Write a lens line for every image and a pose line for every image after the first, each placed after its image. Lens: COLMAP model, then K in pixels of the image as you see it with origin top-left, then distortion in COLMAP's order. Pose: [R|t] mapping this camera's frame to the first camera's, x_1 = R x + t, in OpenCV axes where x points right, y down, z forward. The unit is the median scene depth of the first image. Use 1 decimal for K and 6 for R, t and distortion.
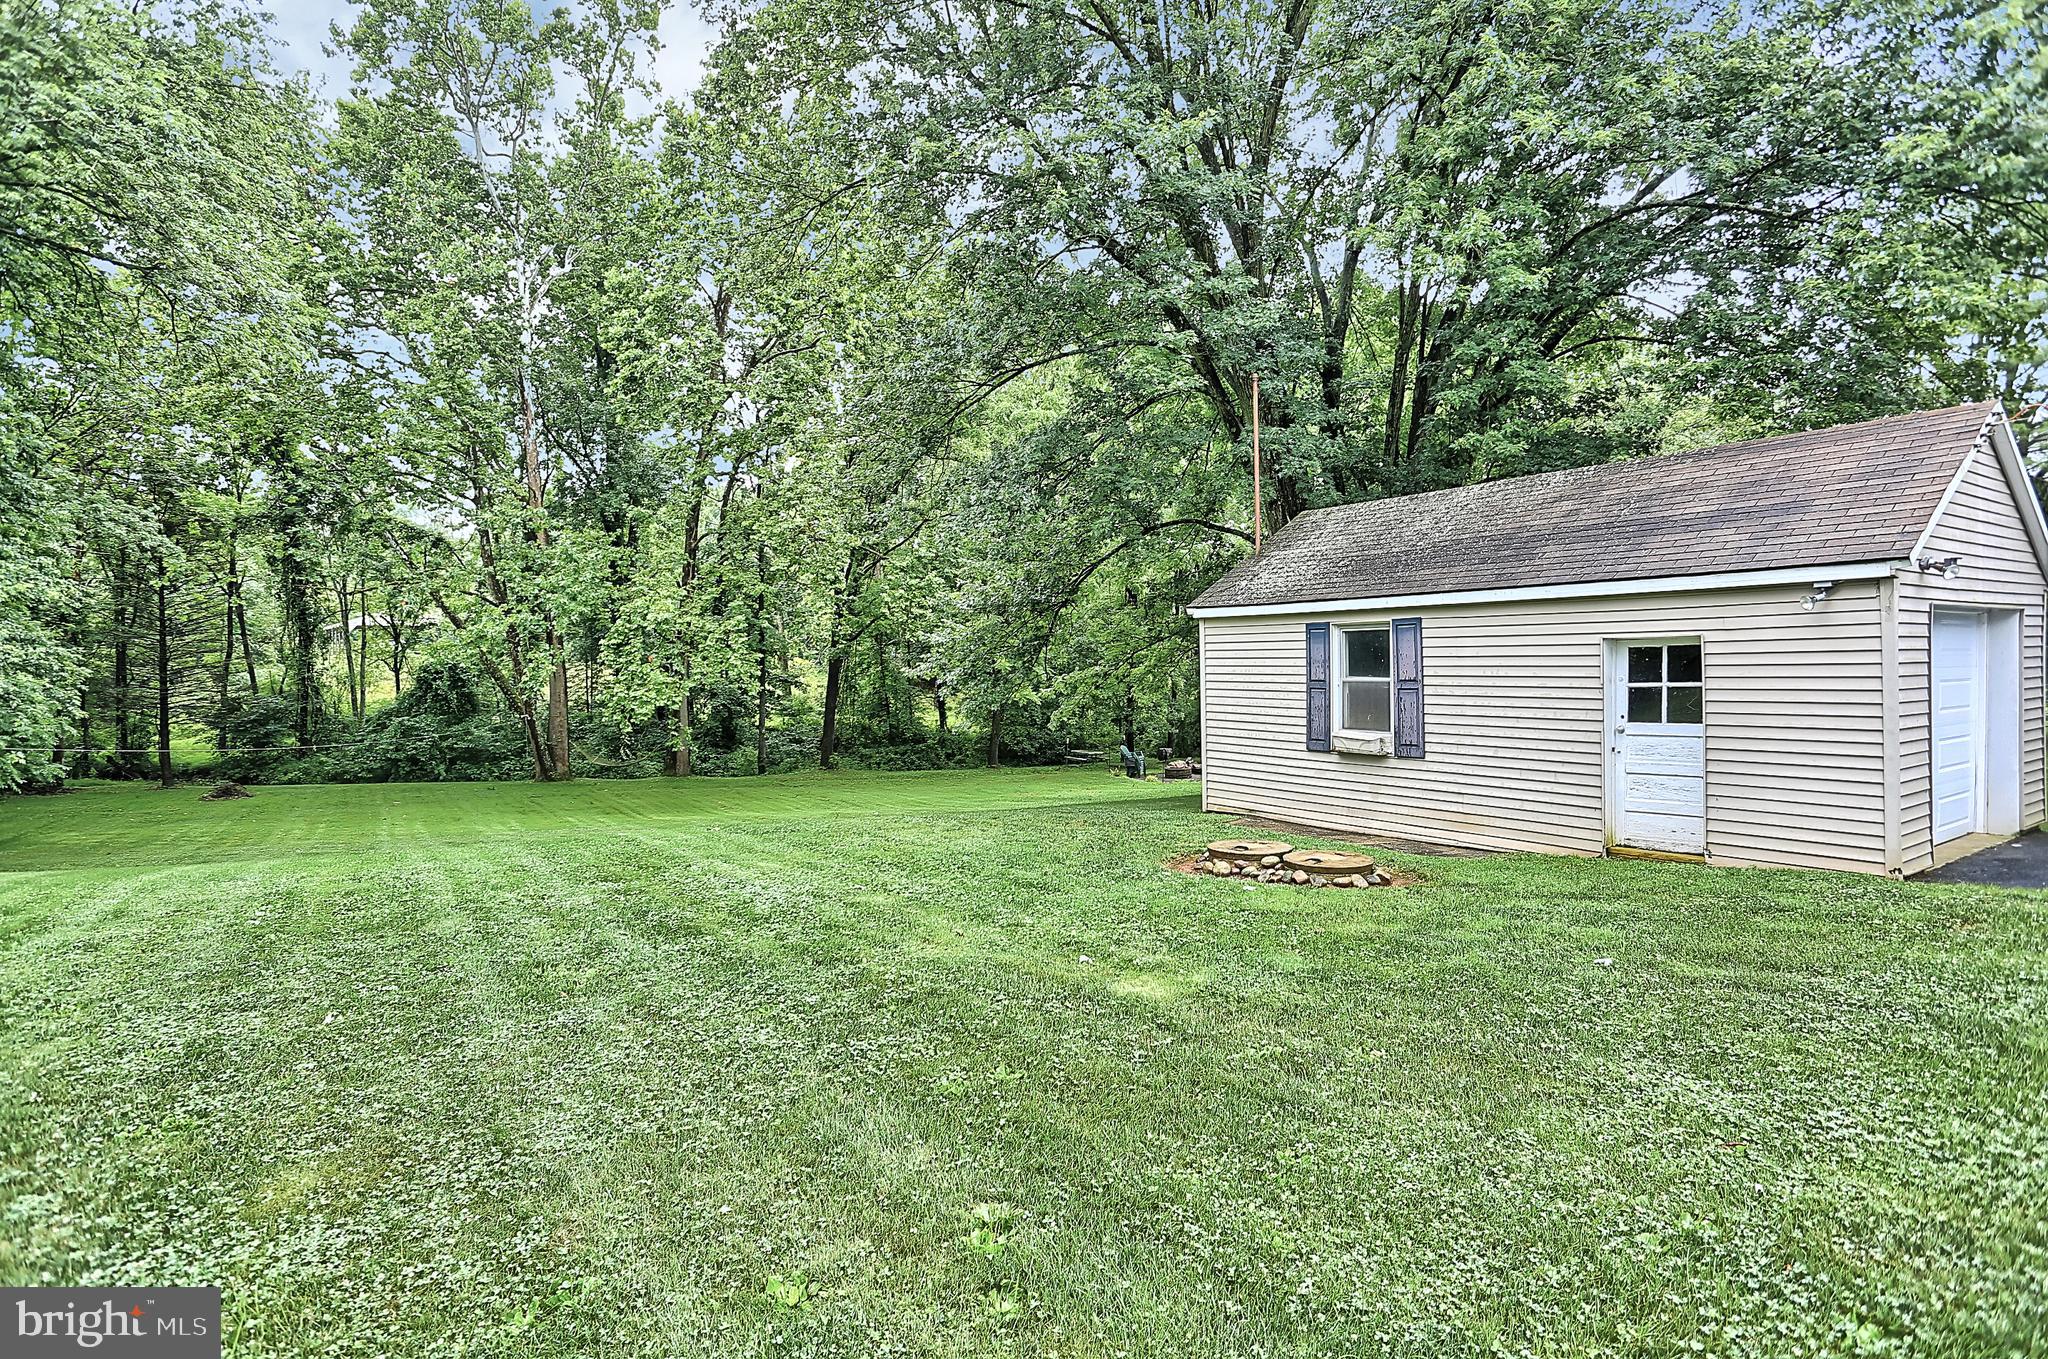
lens RADIAL K [[1054.2, 0, 1029.2], [0, 1054.2, 670.8], [0, 0, 1]] dist [-0.060479, 0.030051]
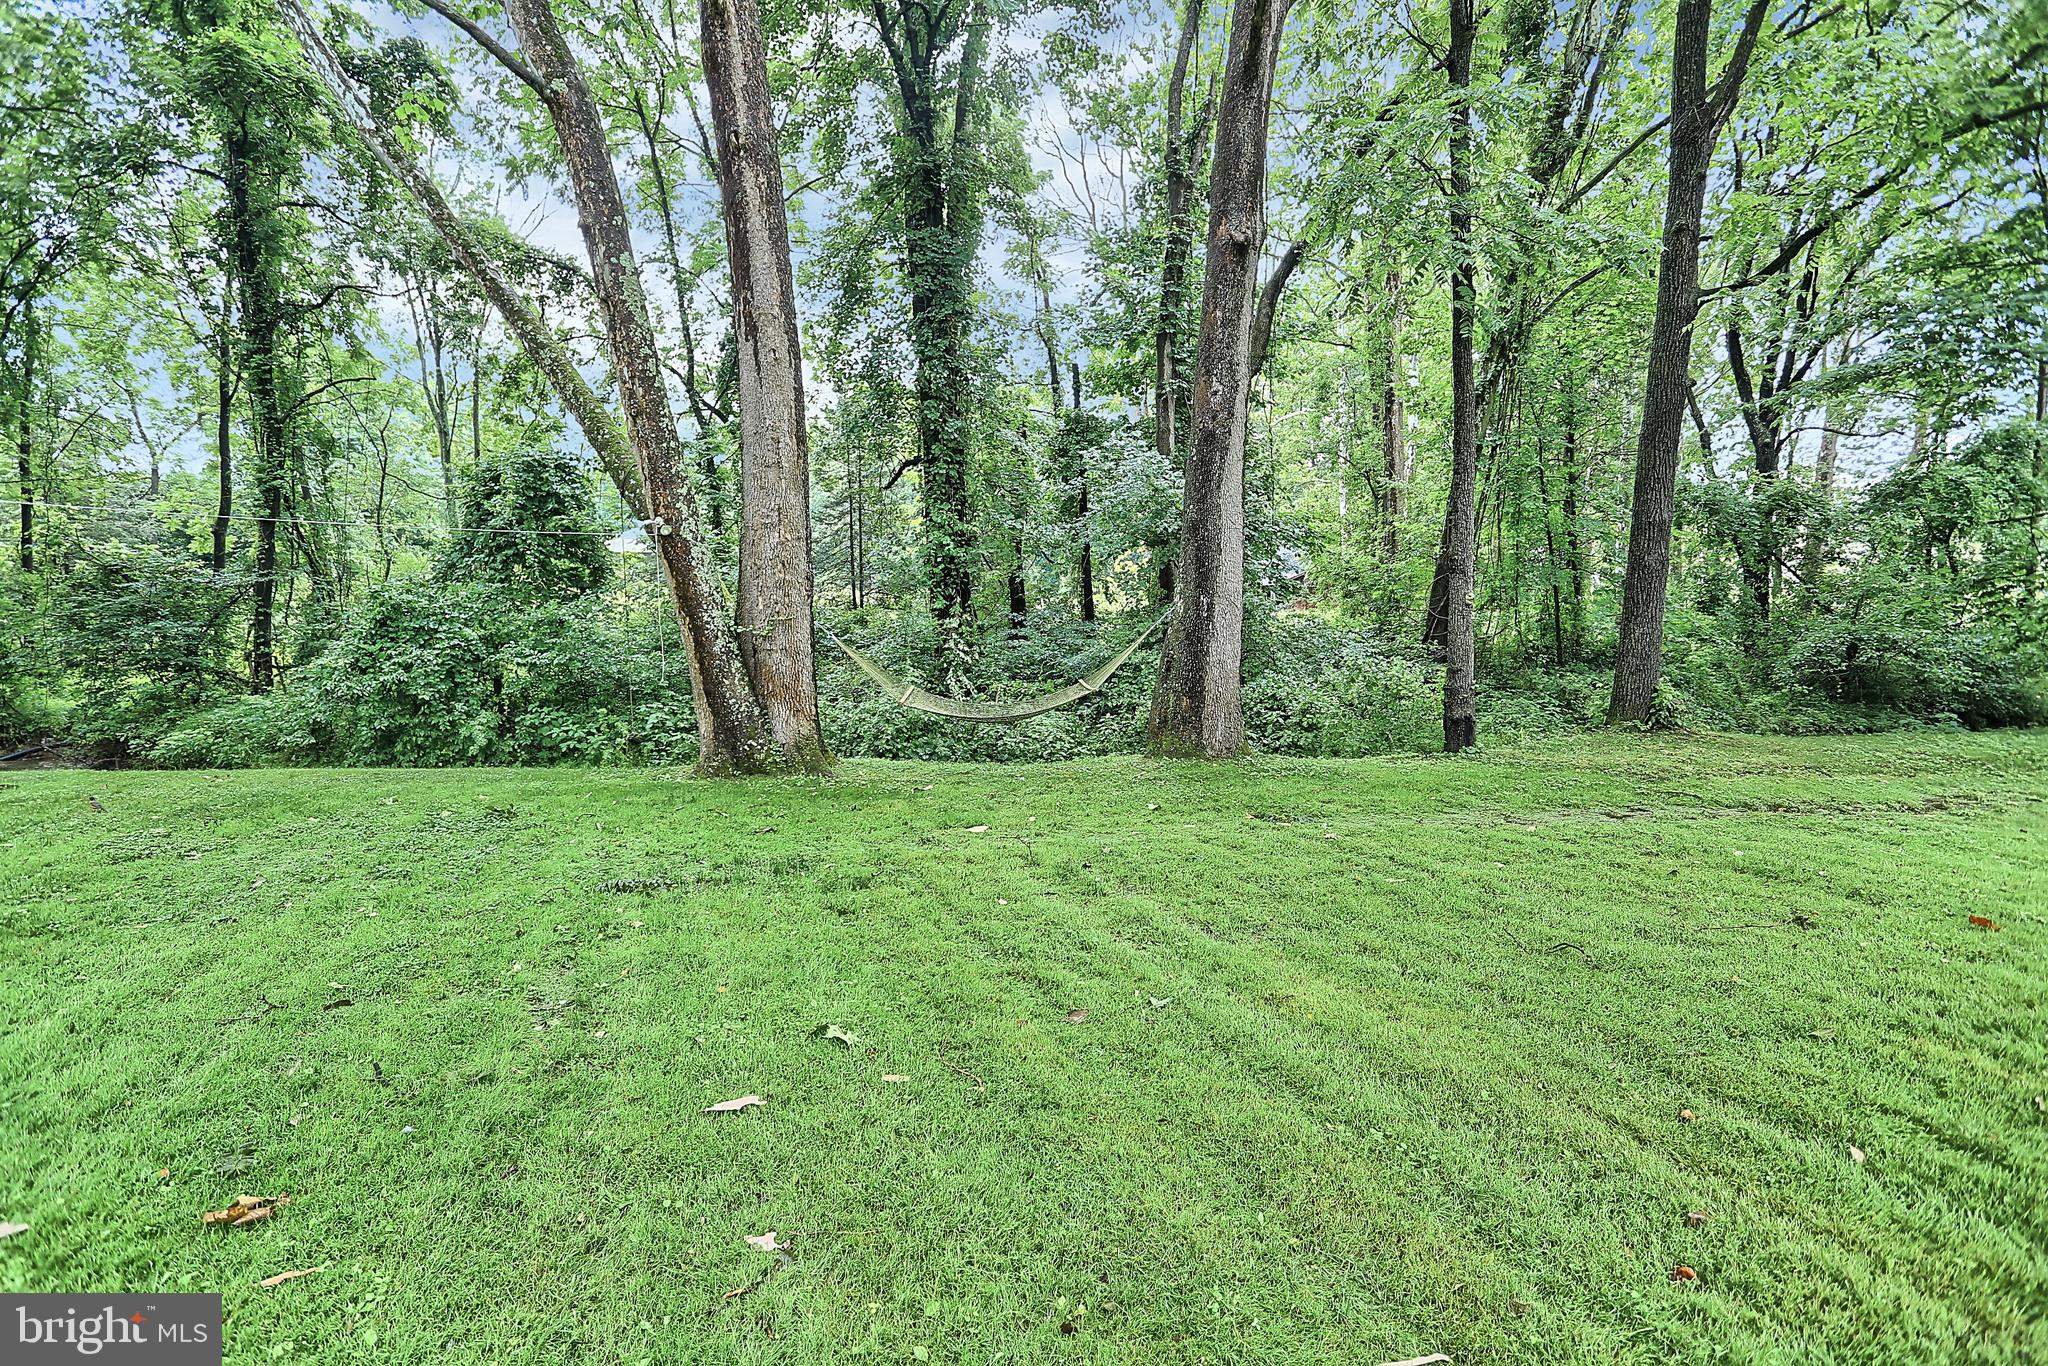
lens RADIAL K [[995.2, 0, 1004.0], [0, 995.2, 684.9], [0, 0, 1]] dist [-0.037870, 0.012225]
pose [[0.973372, 0.002340, -0.229219, -1.011565], [0.009143, 0.998756, 0.049024, 0.213512], [0.229048, -0.049815, 0.972140, 2.296677]]
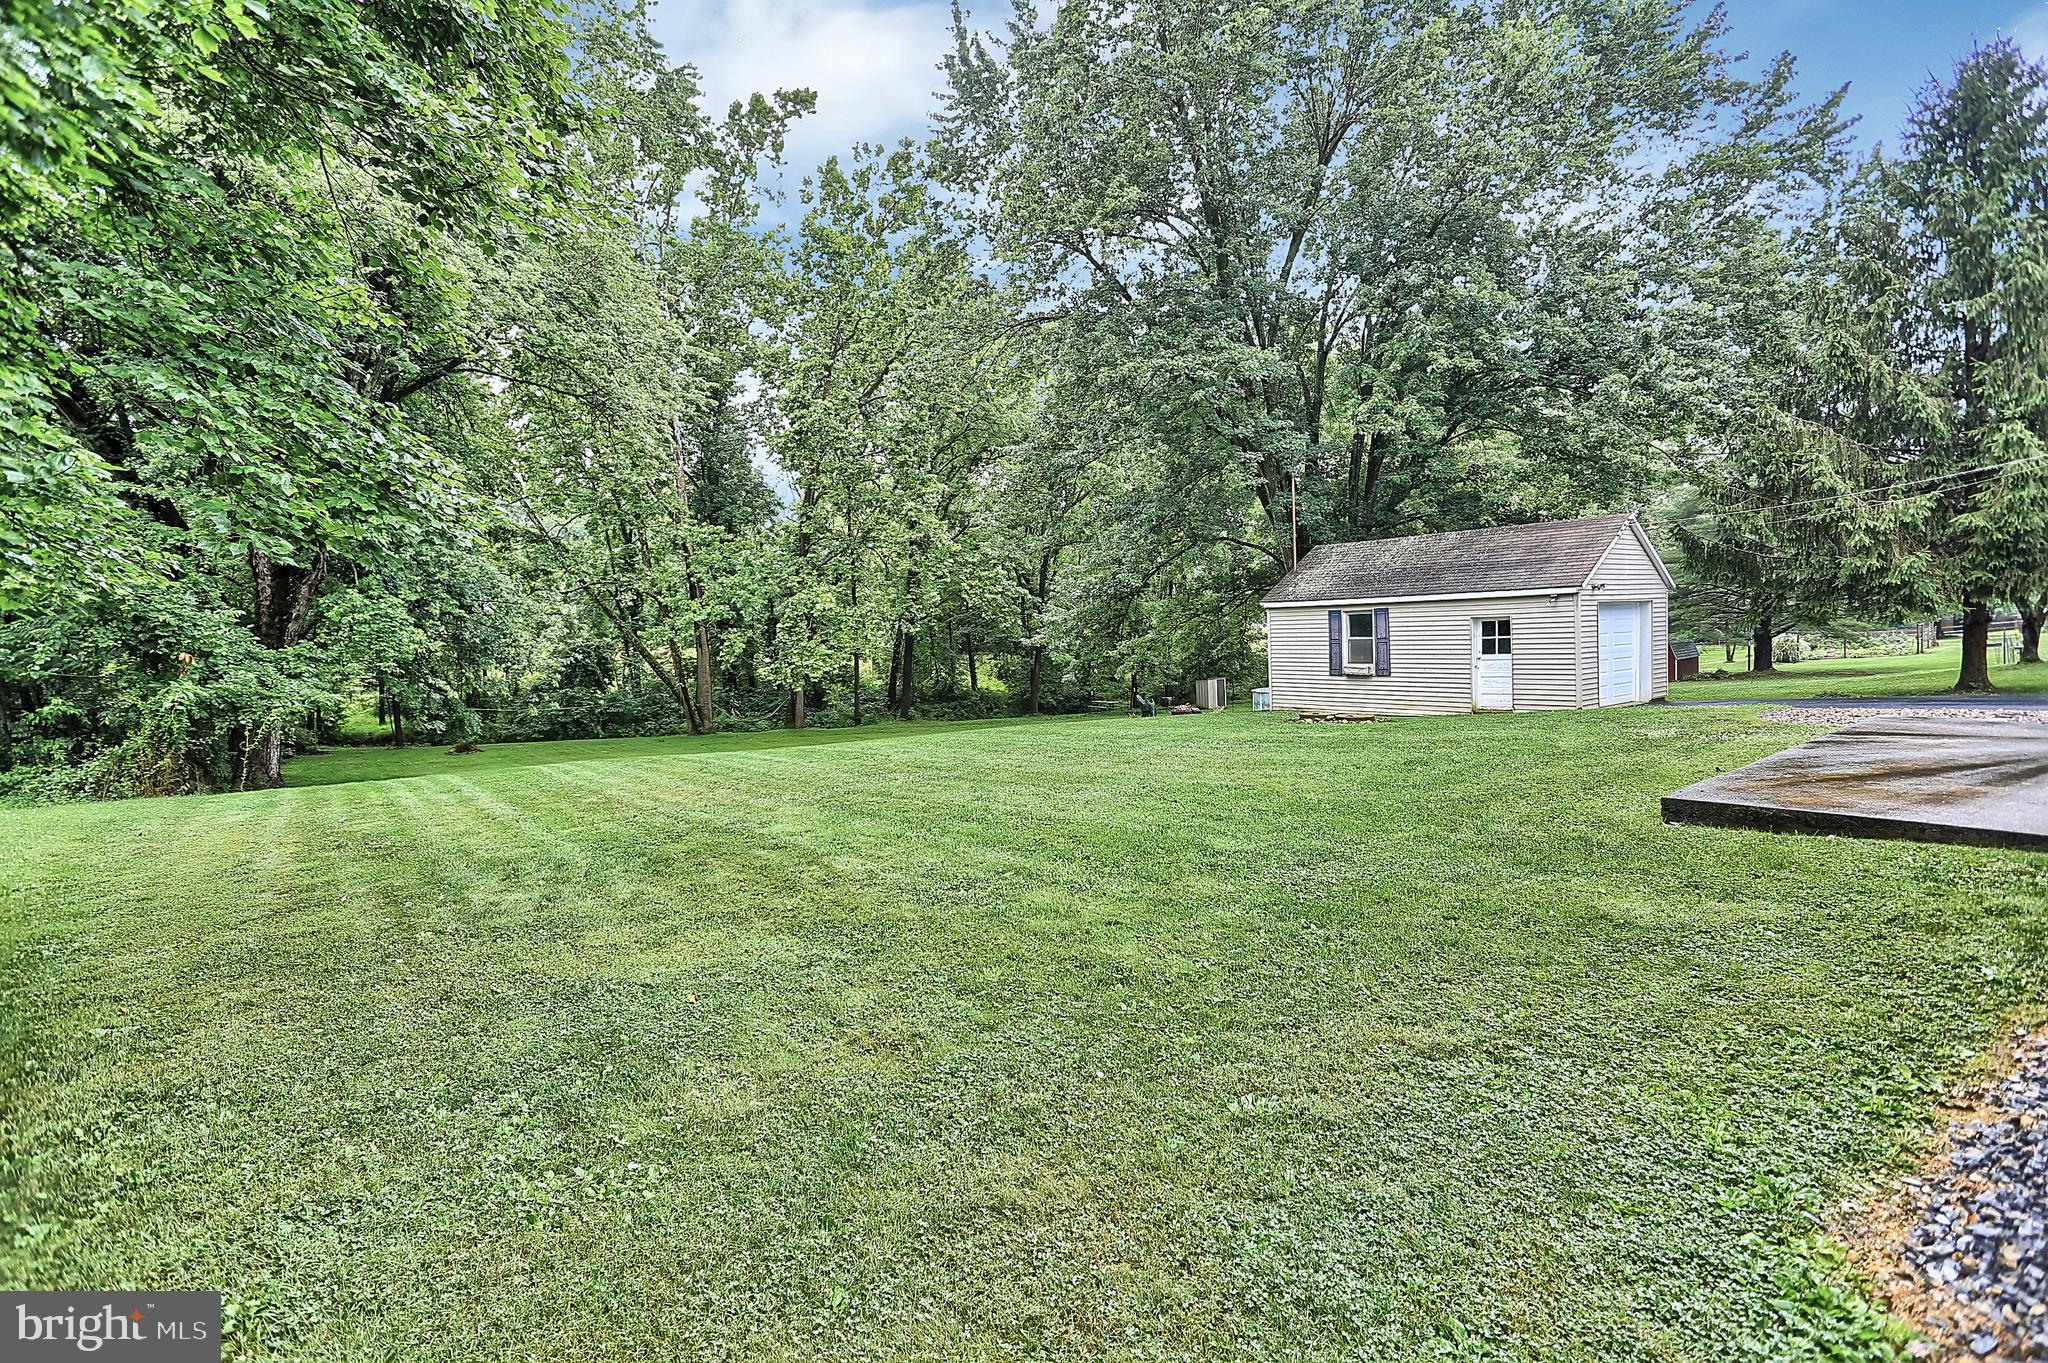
lens RADIAL K [[995.2, 0, 1038.1], [0, 995.2, 669.1], [0, 0, 1]] dist [-0.037870, 0.012225]
pose [[0.998229, -0.025631, 0.053679, -0.321538], [0.024021, 0.999248, 0.030432, -0.004545], [-0.054418, -0.029088, 0.998094, -0.700578]]
